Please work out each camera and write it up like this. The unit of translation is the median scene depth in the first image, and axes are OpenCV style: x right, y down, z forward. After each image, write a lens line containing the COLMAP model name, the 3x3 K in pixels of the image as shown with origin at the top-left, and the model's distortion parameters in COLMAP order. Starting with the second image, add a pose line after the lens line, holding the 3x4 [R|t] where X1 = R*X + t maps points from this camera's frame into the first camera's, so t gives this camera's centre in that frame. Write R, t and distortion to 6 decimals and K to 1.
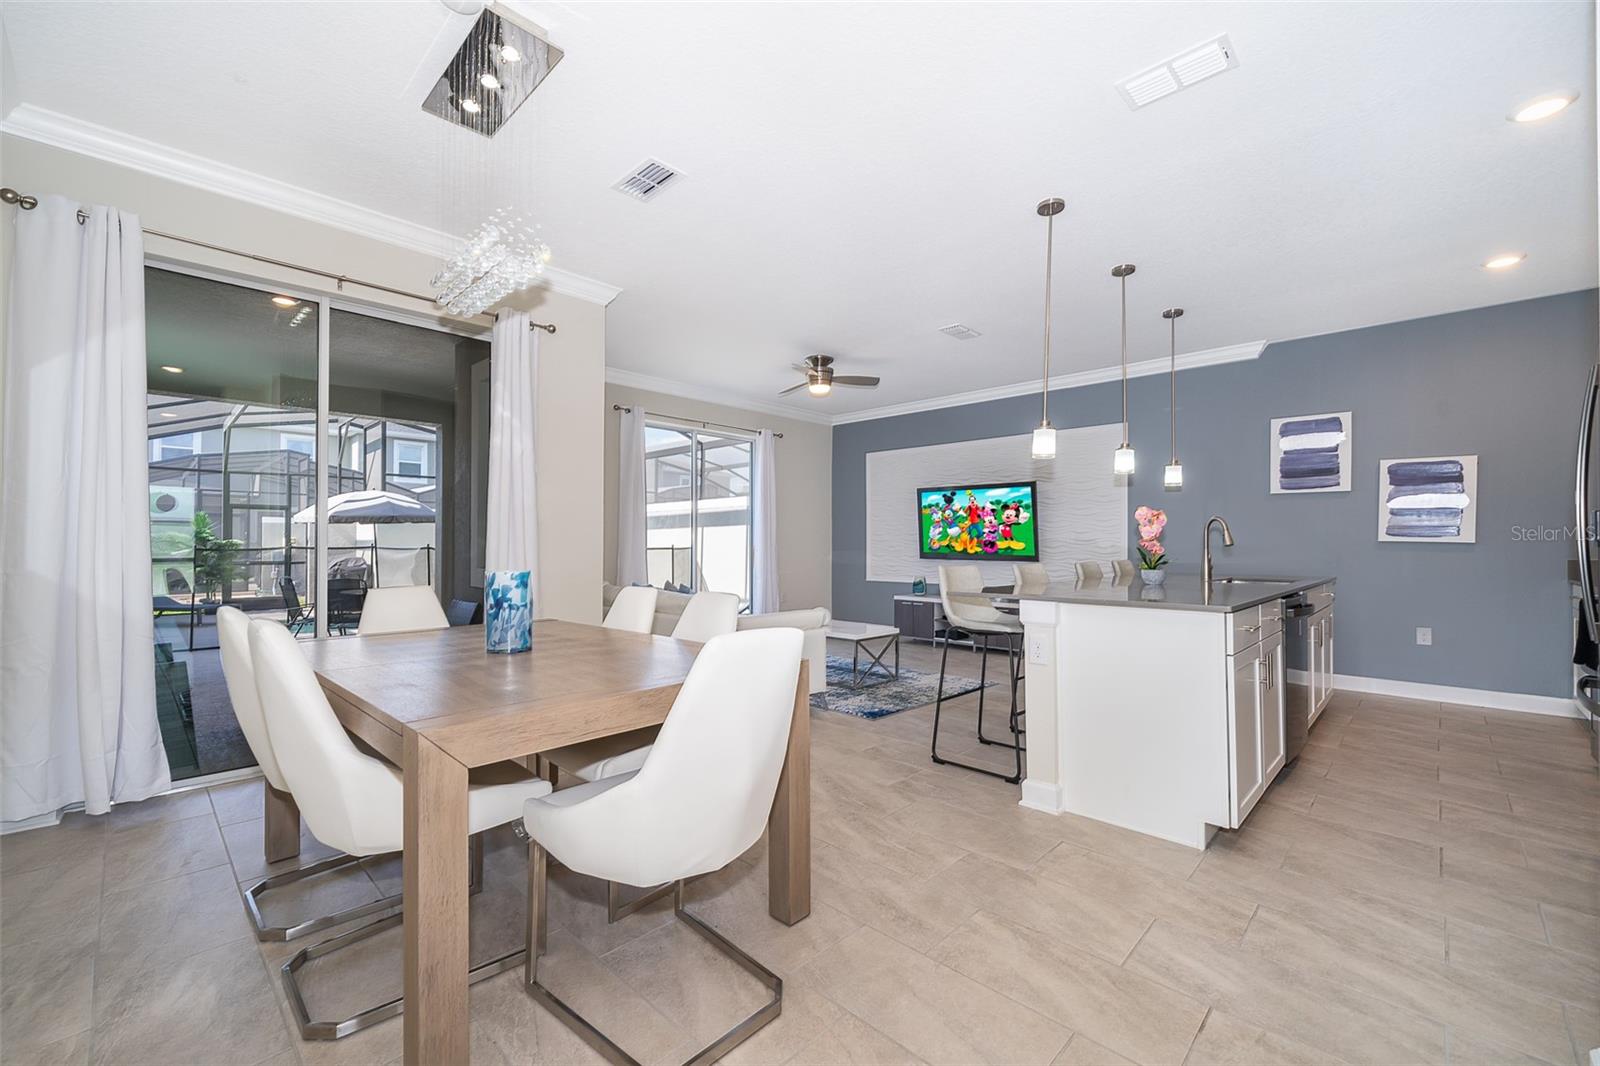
lens RADIAL K [[647.7, 0, 794.3], [0, 647.7, 544.9], [0, 0, 1]] dist [0.019305, -0.015820]
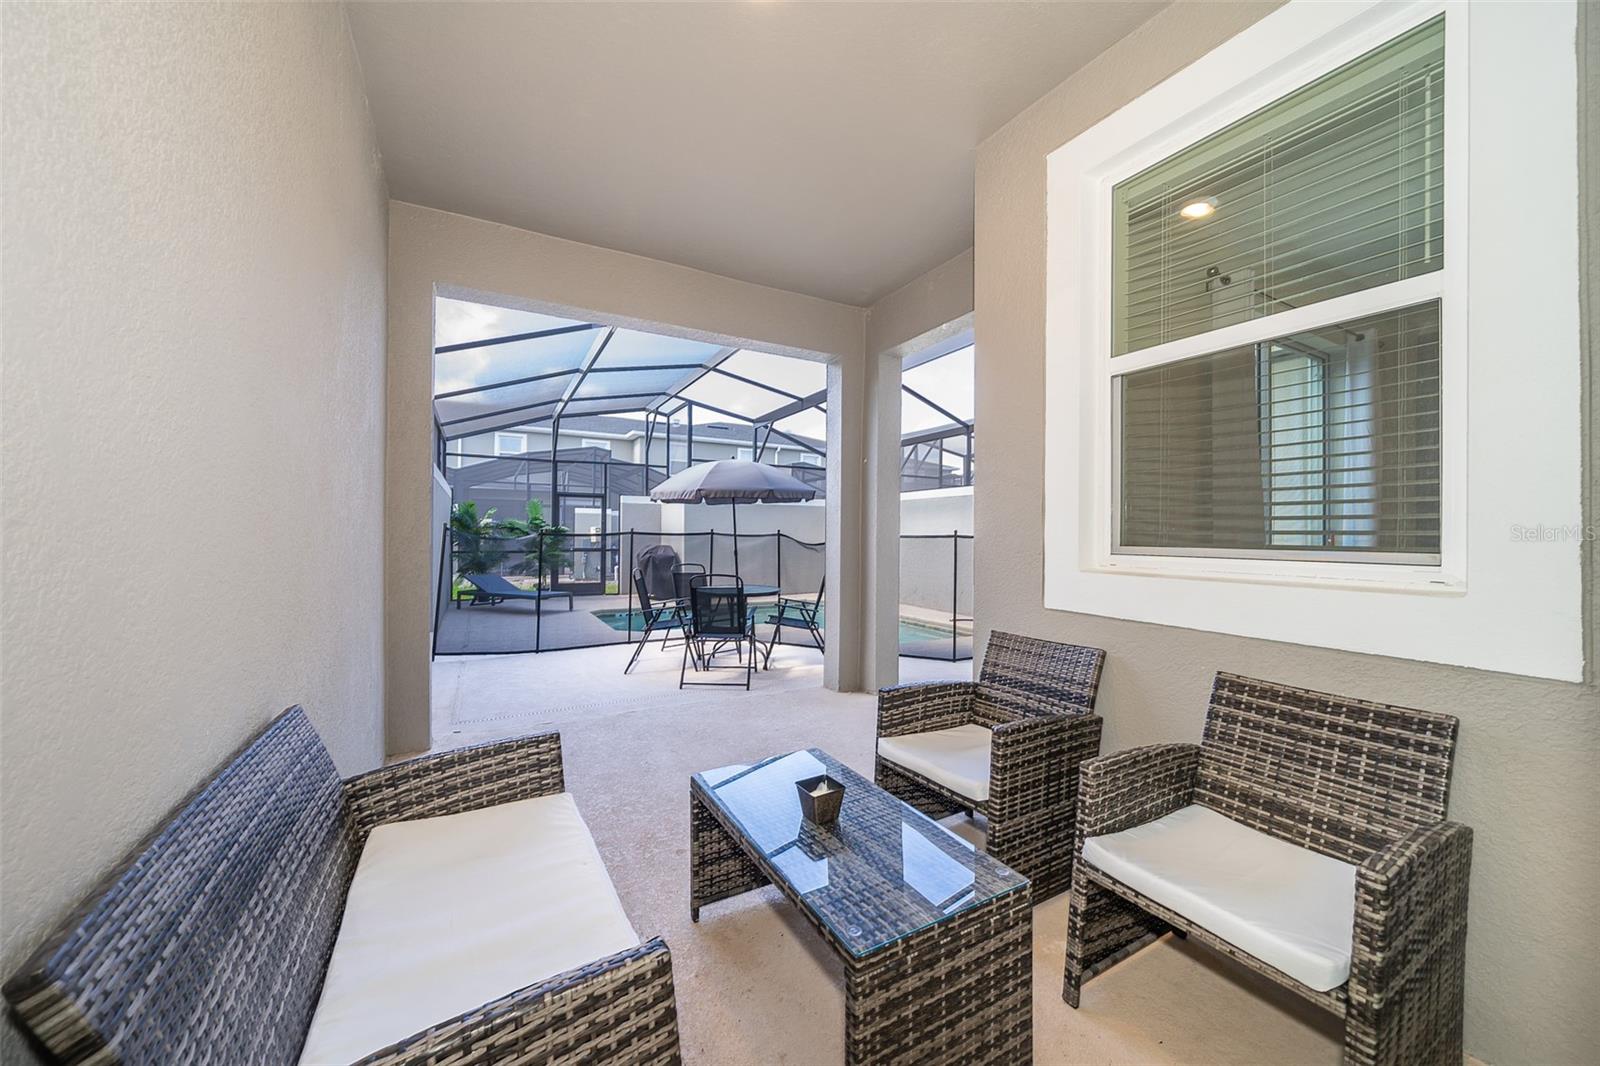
lens RADIAL K [[588.2, 0, 800.0], [0, 588.2, 533.0], [0, 0, 1]] dist [0.000369, 0.000008]
pose [[0.958036, 0.001771, -0.286641, -0.234209], [-0.001367, 0.999998, 0.001610, -0.000907], [0.286643, -0.001150, 0.958037, 0.220911]]
